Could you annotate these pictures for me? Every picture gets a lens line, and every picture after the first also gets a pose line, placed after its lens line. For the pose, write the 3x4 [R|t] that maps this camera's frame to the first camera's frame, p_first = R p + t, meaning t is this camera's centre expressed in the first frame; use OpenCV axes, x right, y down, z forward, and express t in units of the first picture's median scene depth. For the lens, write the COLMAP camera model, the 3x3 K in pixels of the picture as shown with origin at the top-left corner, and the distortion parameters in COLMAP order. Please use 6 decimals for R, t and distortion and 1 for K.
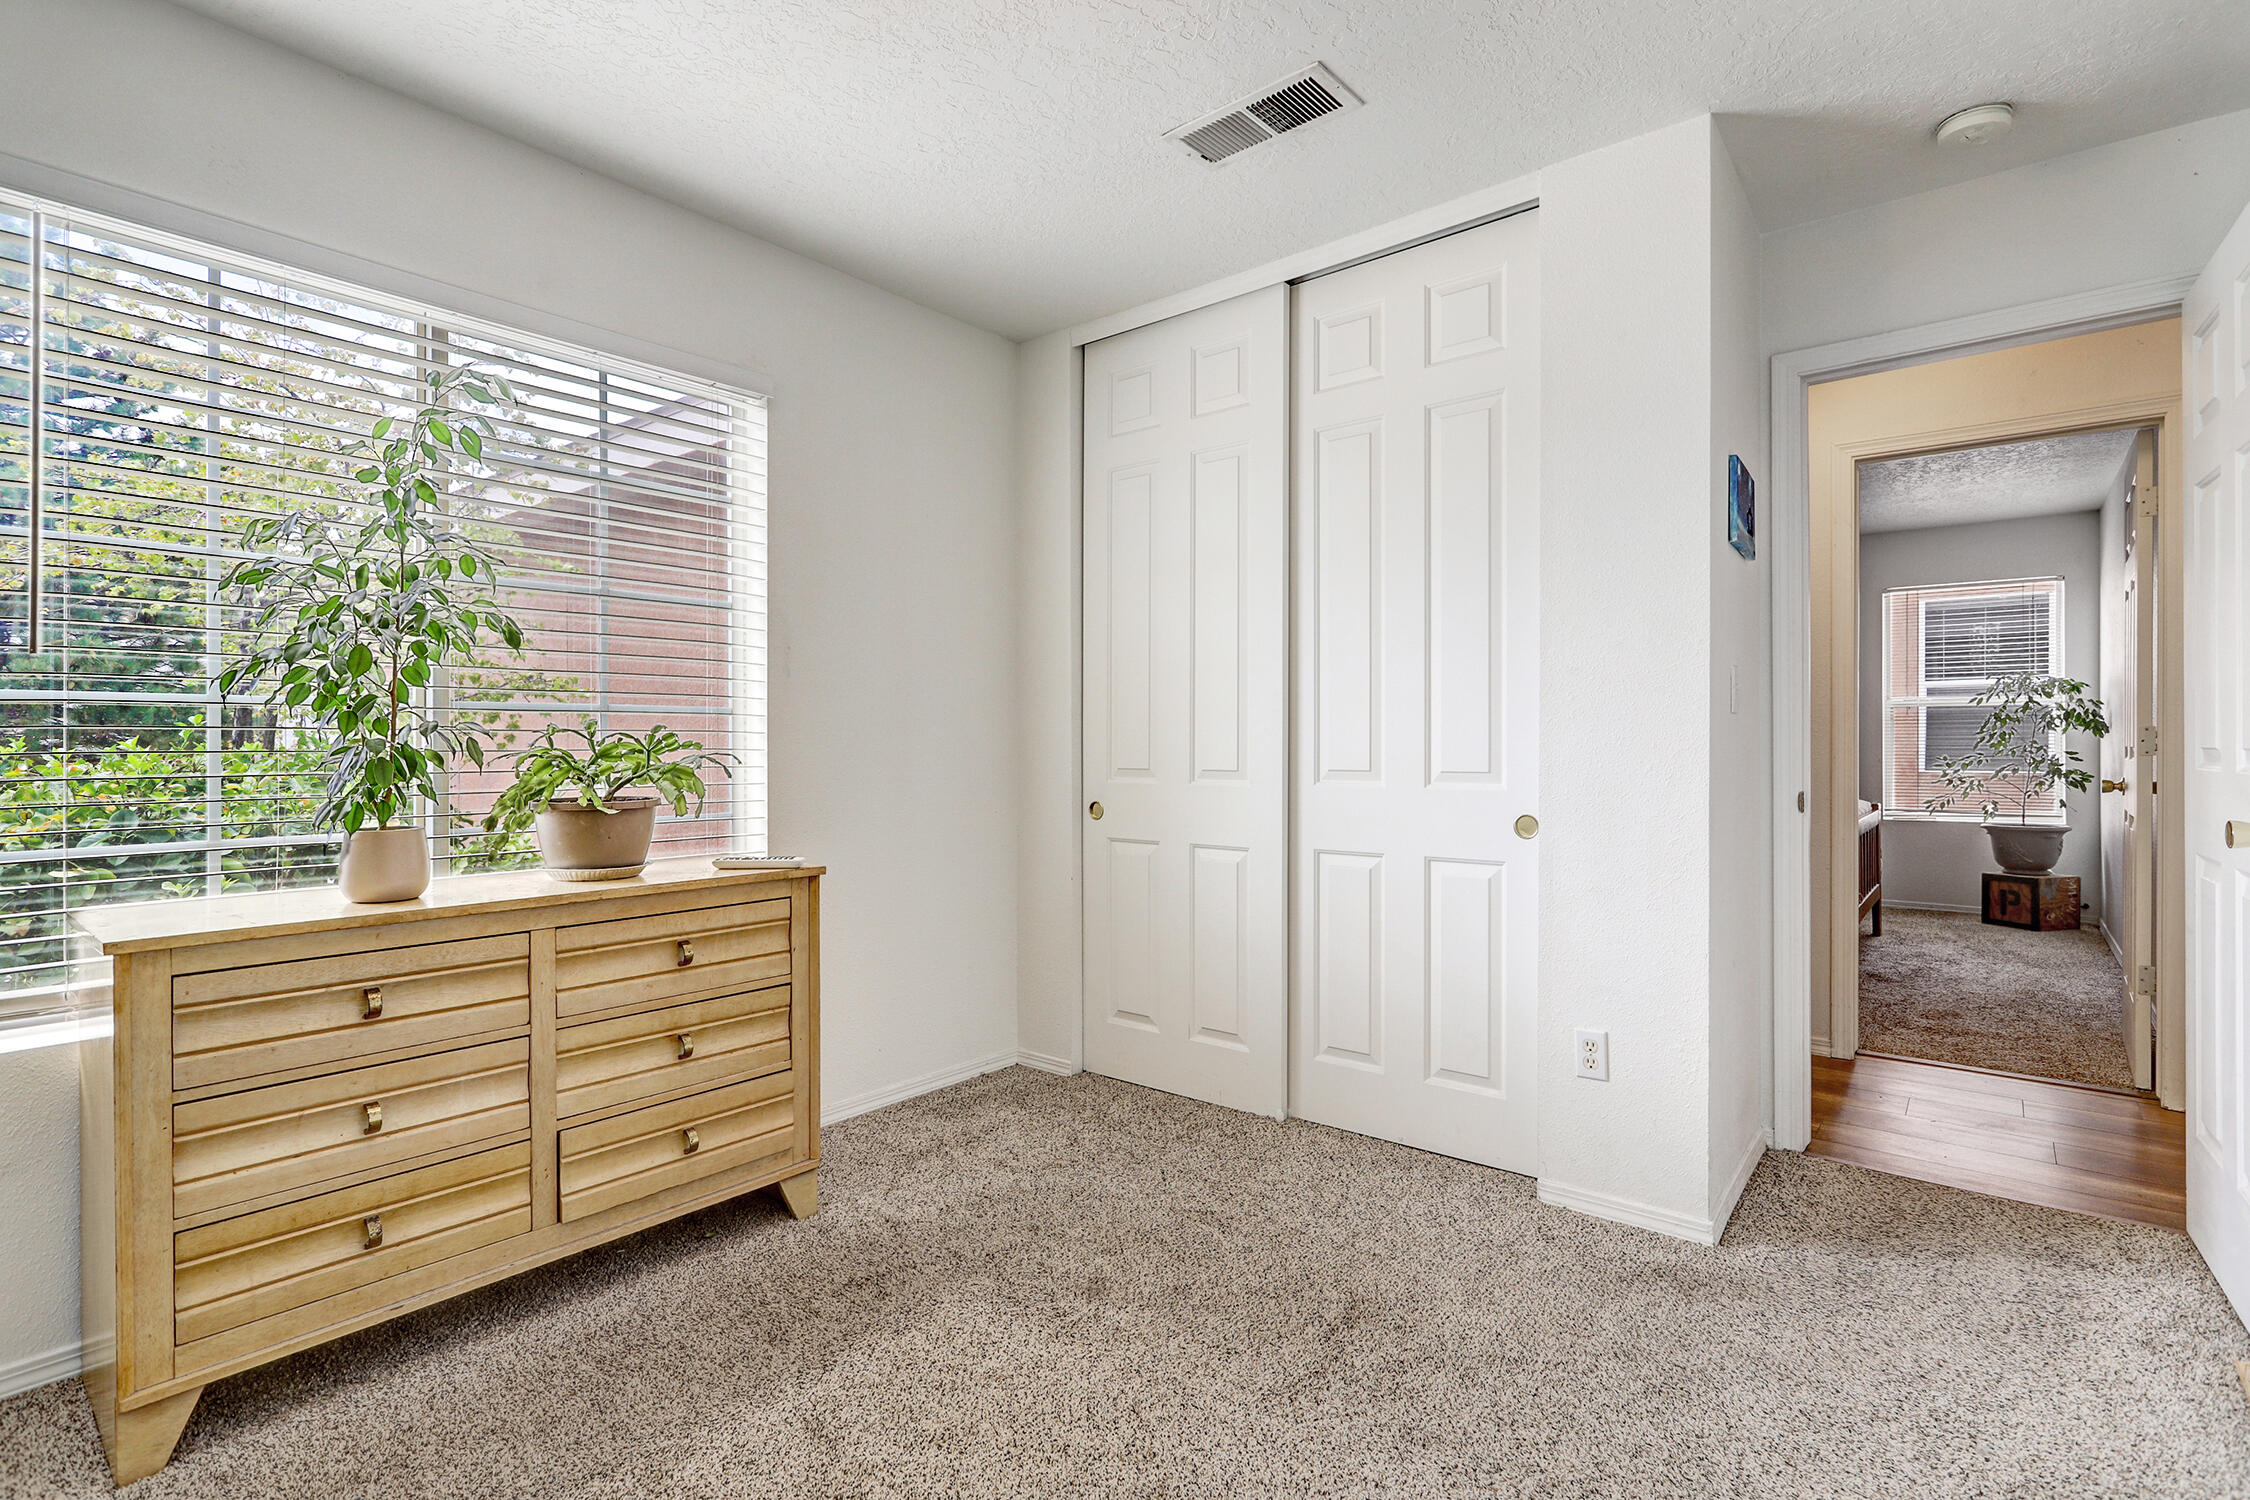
lens RADIAL K [[1067.8, 0, 1126.5], [0, 1067.8, 738.0], [0, 0, 1]] dist [-0.004215, 0.000402]
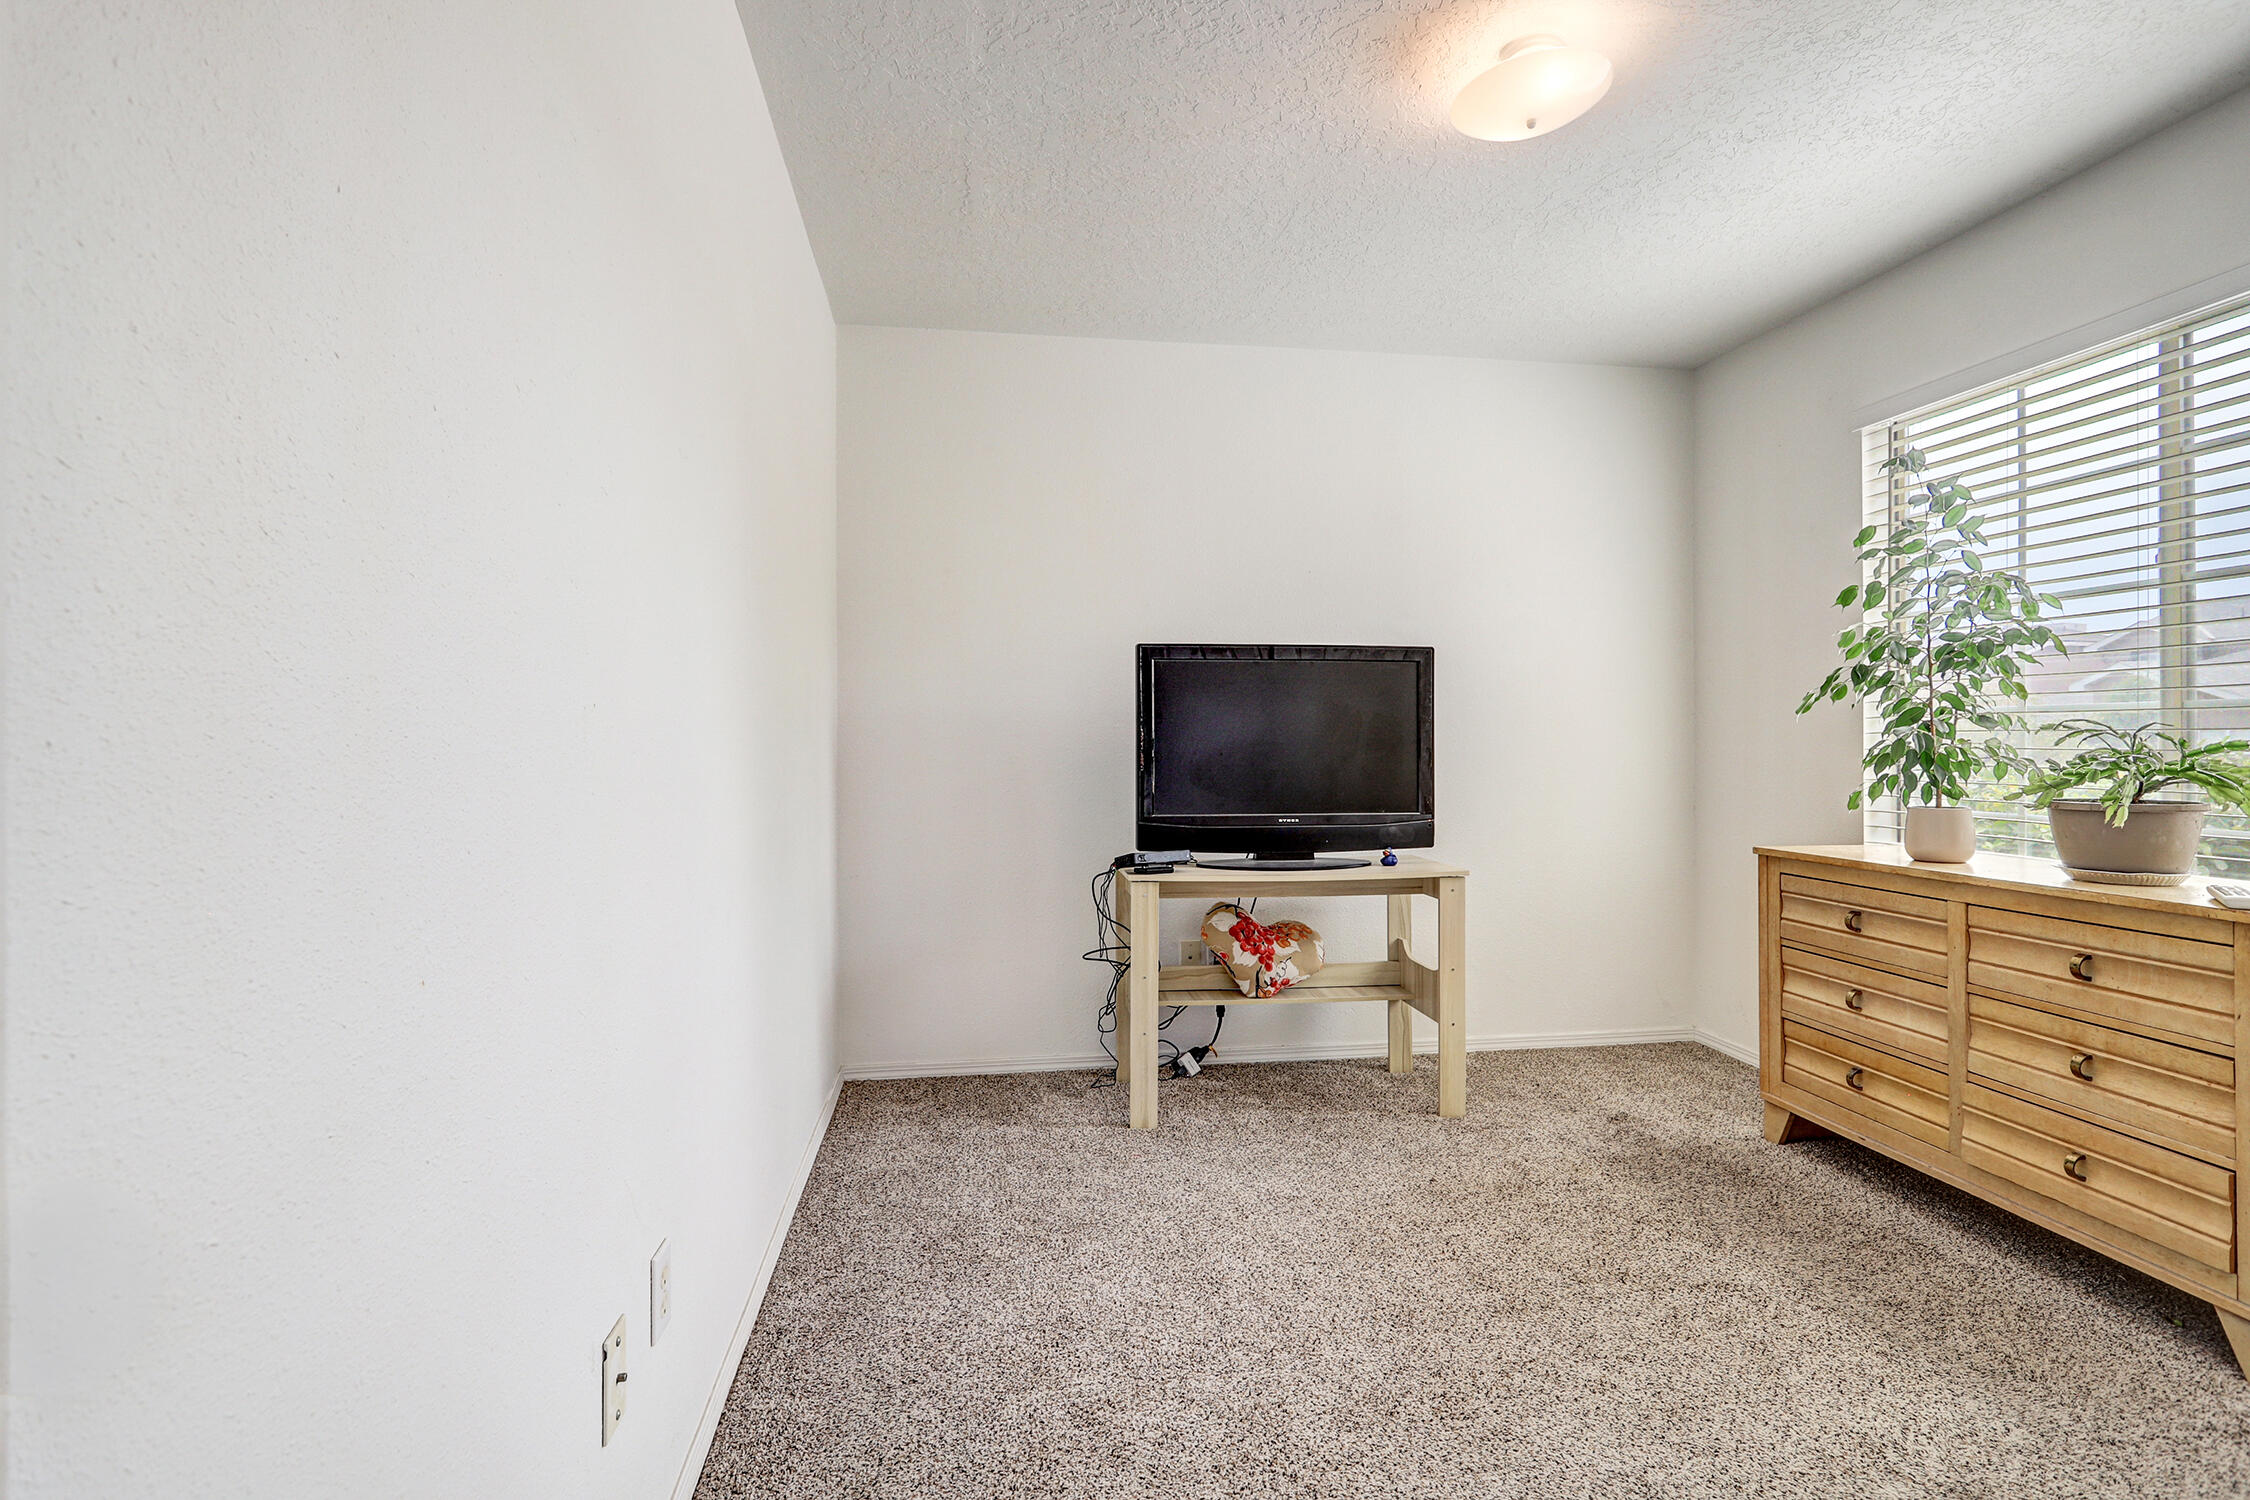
lens RADIAL K [[1067.8, 0, 1122.9], [0, 1067.8, 747.5], [0, 0, 1]] dist [-0.004215, 0.000402]
pose [[-0.678396, 0.003283, -0.734689, 0.674485], [0.003416, 0.999993, 0.001314, 0.003879], [0.734688, -0.001619, -0.678403, 0.810051]]
